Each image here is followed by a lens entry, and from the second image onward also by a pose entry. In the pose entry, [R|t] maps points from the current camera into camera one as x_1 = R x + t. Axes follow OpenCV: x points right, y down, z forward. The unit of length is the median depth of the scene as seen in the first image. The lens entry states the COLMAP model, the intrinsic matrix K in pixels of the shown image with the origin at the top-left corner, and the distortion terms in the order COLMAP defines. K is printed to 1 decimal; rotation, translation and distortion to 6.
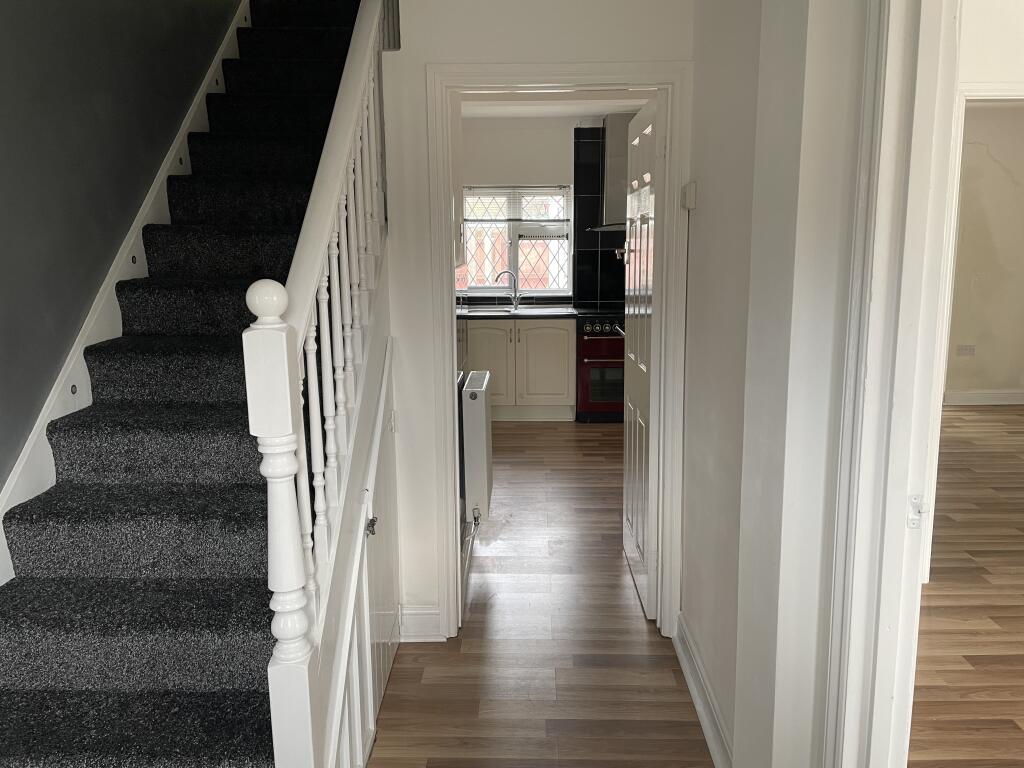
lens RADIAL K [[781.2, 0, 511.4], [0, 781.2, 382.0], [0, 0, 1]] dist [0.034400, -0.000995]
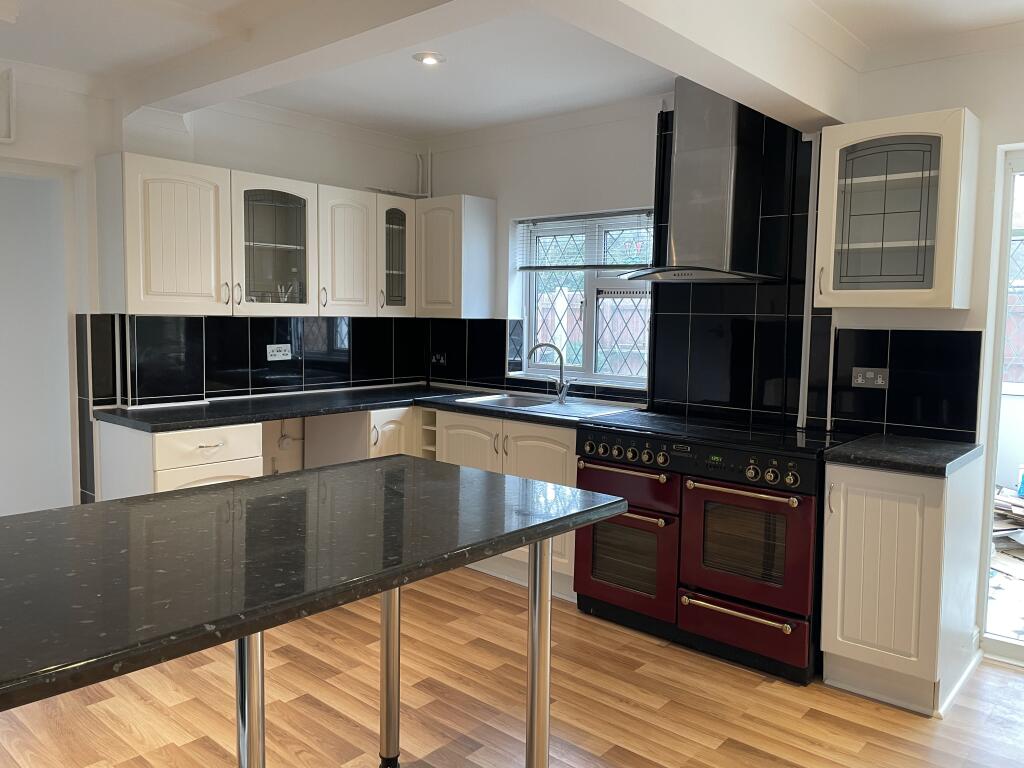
lens RADIAL K [[781.2, 0, 513.6], [0, 781.2, 374.4], [0, 0, 1]] dist [0.034400, -0.000995]
pose [[0.758949, 0.081191, -0.646069, 0.379523], [-0.150738, 0.987151, -0.053020, -0.074619], [0.633463, 0.137626, 0.761436, 0.476432]]
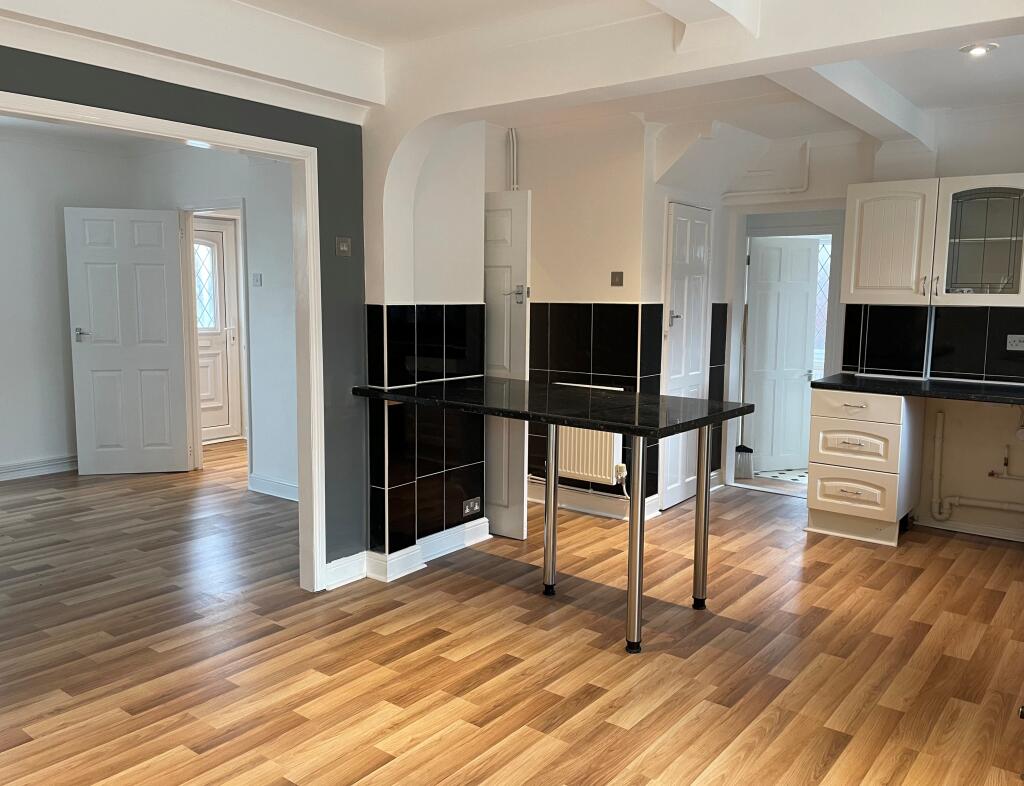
lens RADIAL K [[816.5, 0, 514.2], [0, 816.5, 392.9], [0, 0, 1]] dist [0.011523, -0.000451]
pose [[-0.609368, 0.112310, -0.784893, 0.541636], [-0.146551, 0.956907, 0.250702, -0.138838], [0.779227, 0.267796, -0.566649, 0.779797]]
